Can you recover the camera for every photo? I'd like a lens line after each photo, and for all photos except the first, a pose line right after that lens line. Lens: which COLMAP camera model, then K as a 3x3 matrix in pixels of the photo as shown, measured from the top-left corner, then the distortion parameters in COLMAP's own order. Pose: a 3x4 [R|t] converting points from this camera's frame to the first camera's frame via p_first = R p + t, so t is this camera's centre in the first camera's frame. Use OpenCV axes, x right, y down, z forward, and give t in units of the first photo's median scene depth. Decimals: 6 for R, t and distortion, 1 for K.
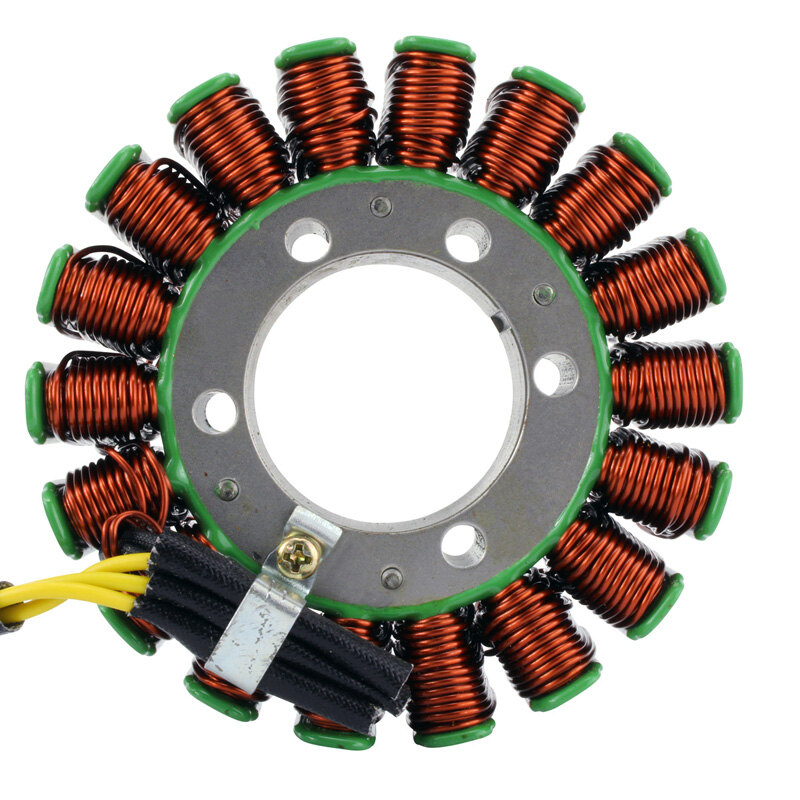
lens RADIAL K [[888.9, 0, 402.2], [0, 888.9, 396.5], [0, 0, 1]] dist [-0.088450, 0.000000]
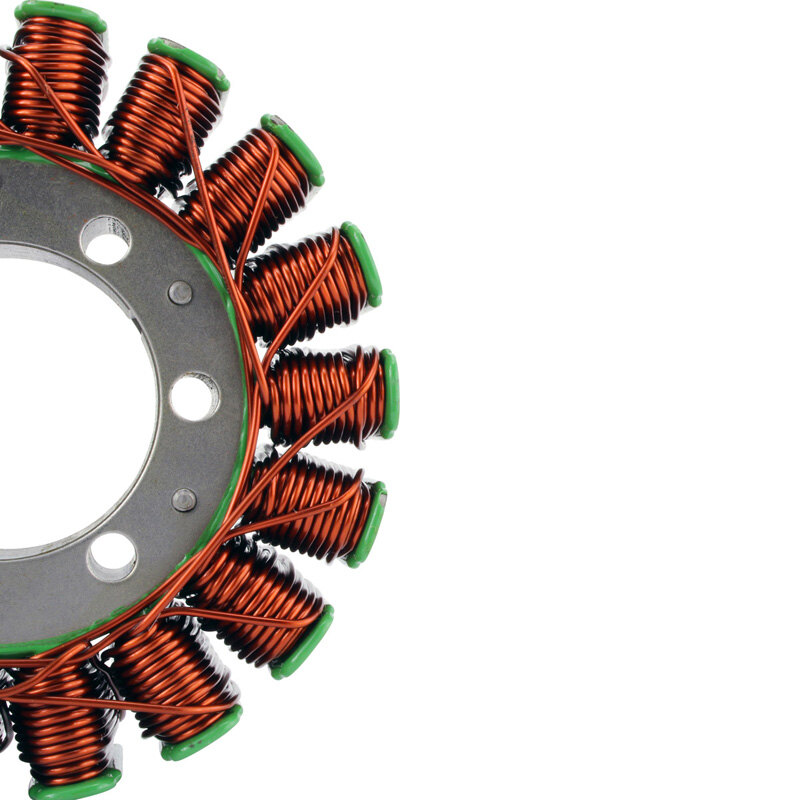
lens RADIAL K [[2307.1, 0, 401.9], [0, 2307.1, 397.5], [0, 0, 1]] dist [0.067304, 0.000000]
pose [[0.991031, 0.006754, 0.133465, 0.071636], [-0.002298, 0.999436, -0.033515, 0.068780], [-0.133616, 0.032908, 0.990487, -1.359720]]
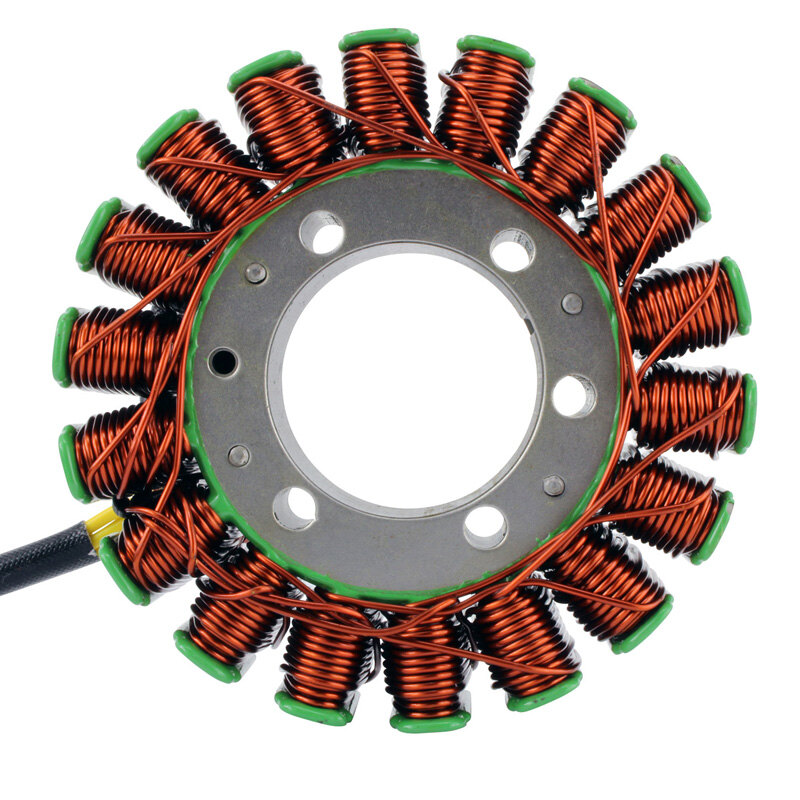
lens RADIAL K [[2076.8, 0, 401.8], [0, 2076.8, 397.2], [0, 0, 1]] dist [-0.029679, 0.000000]
pose [[0.991525, 0.125346, -0.034142, 0.062086], [-0.126092, 0.991804, -0.020624, 0.065256], [0.031277, 0.024755, 0.999204, -1.397765]]
